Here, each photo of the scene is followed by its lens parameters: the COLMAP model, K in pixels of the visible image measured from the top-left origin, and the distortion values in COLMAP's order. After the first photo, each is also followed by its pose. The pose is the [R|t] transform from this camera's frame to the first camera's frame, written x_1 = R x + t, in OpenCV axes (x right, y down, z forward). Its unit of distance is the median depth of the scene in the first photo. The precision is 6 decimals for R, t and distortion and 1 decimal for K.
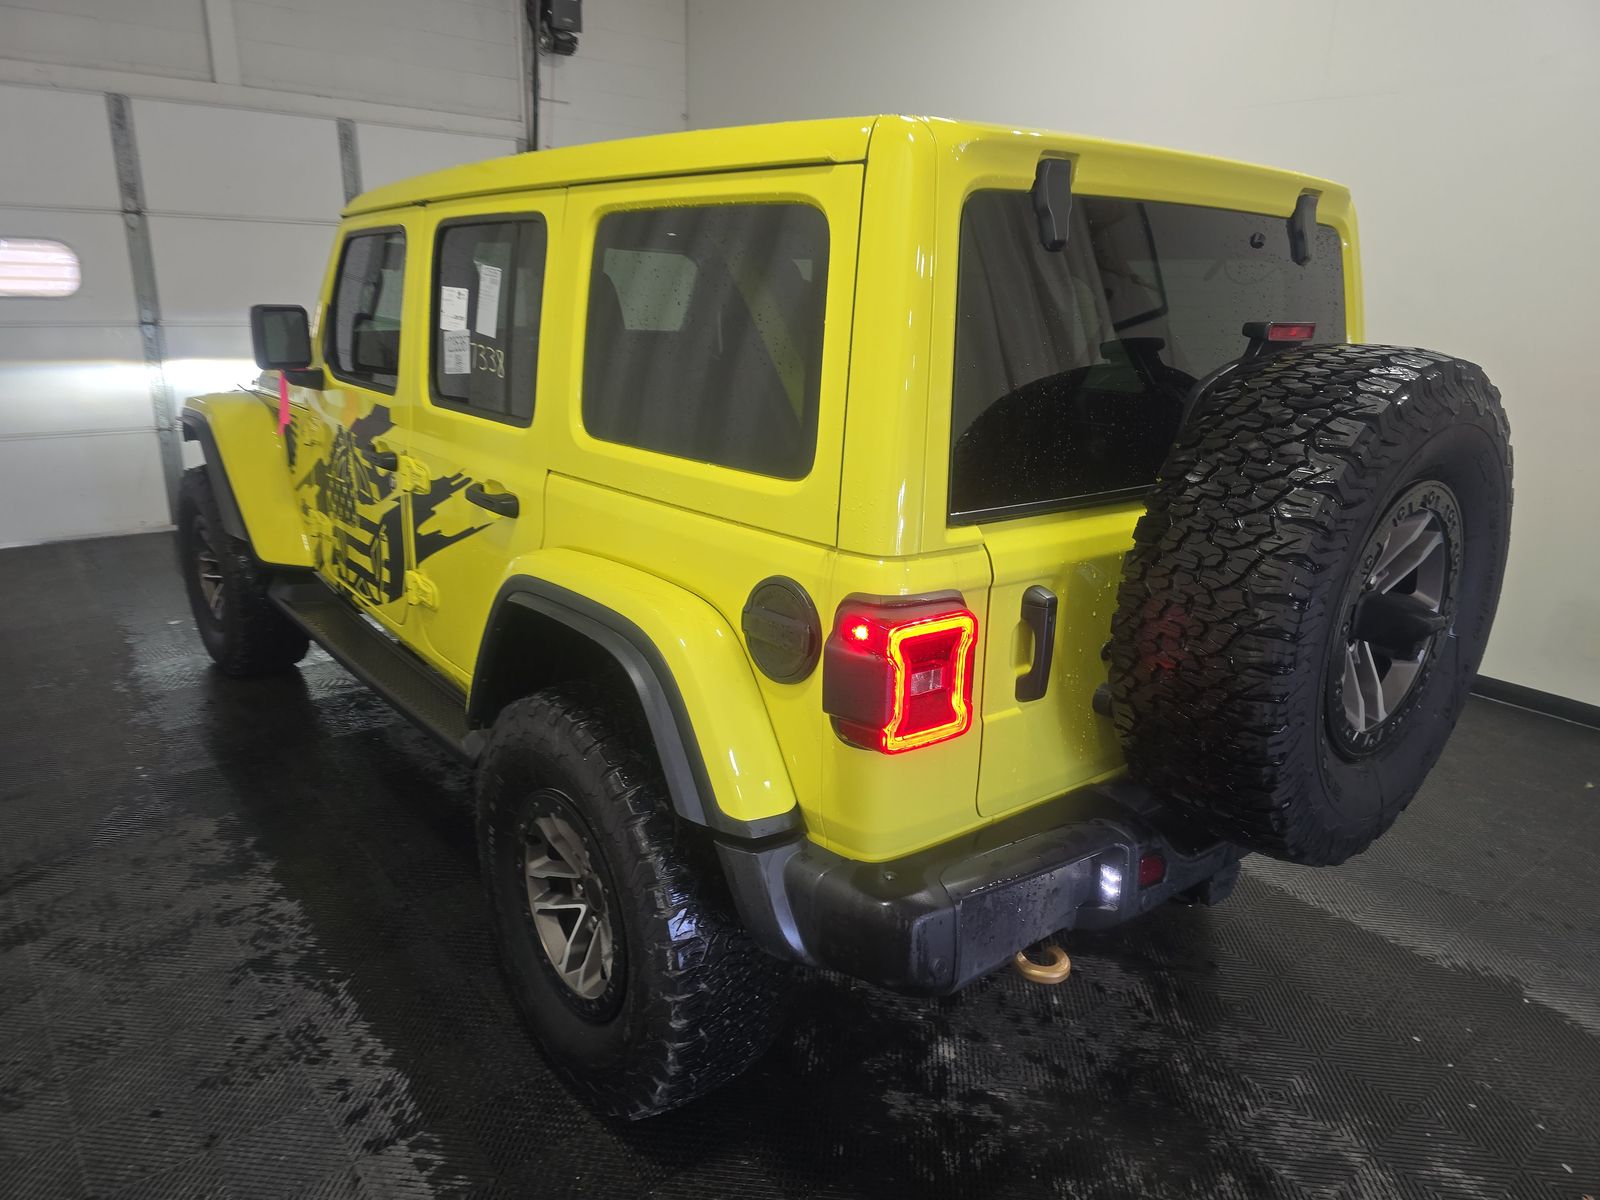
lens RADIAL K [[1085.6, 0, 796.5], [0, 1085.6, 590.0], [0, 0, 1]] dist [0.054388, -0.055860]
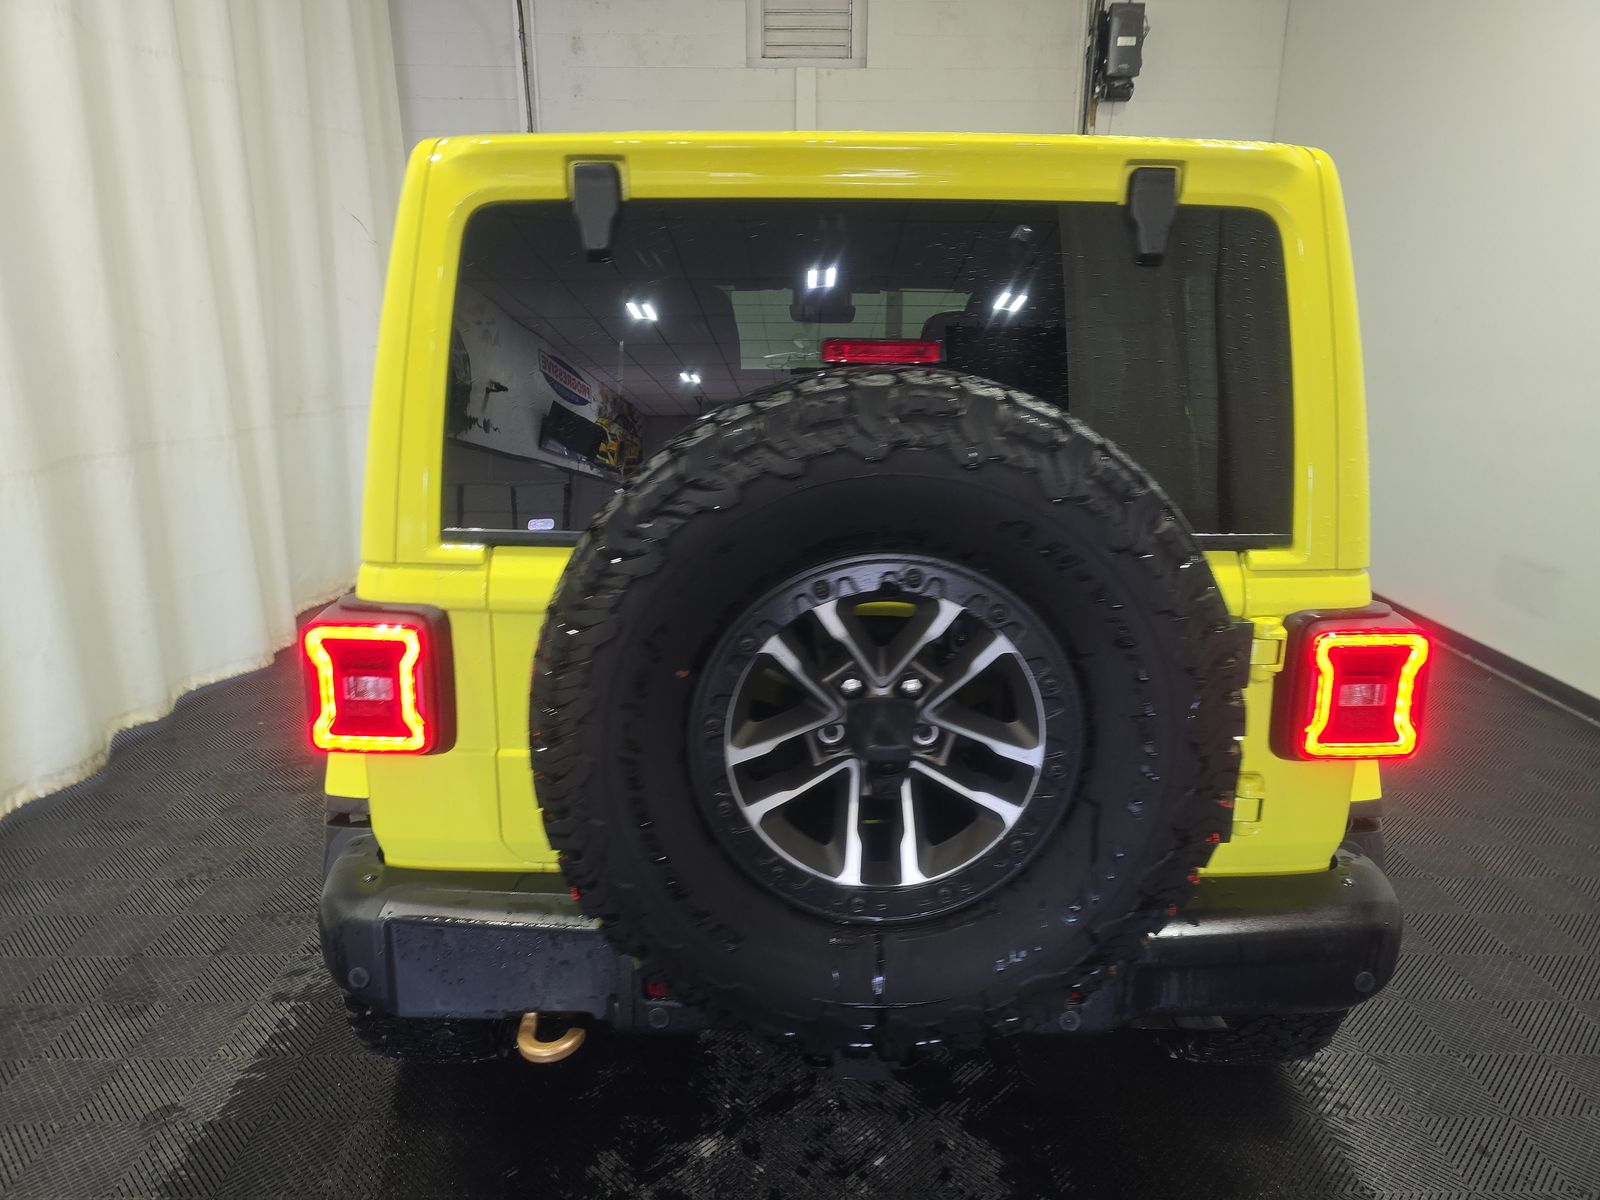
lens RADIAL K [[1085.6, 0, 796.5], [0, 1085.6, 590.0], [0, 0, 1]] dist [0.054388, -0.055860]
pose [[0.773801, 0.129090, -0.620135, 0.901033], [-0.160325, 0.987049, 0.005415, -0.063520], [0.612803, 0.095233, 0.784476, 0.377446]]
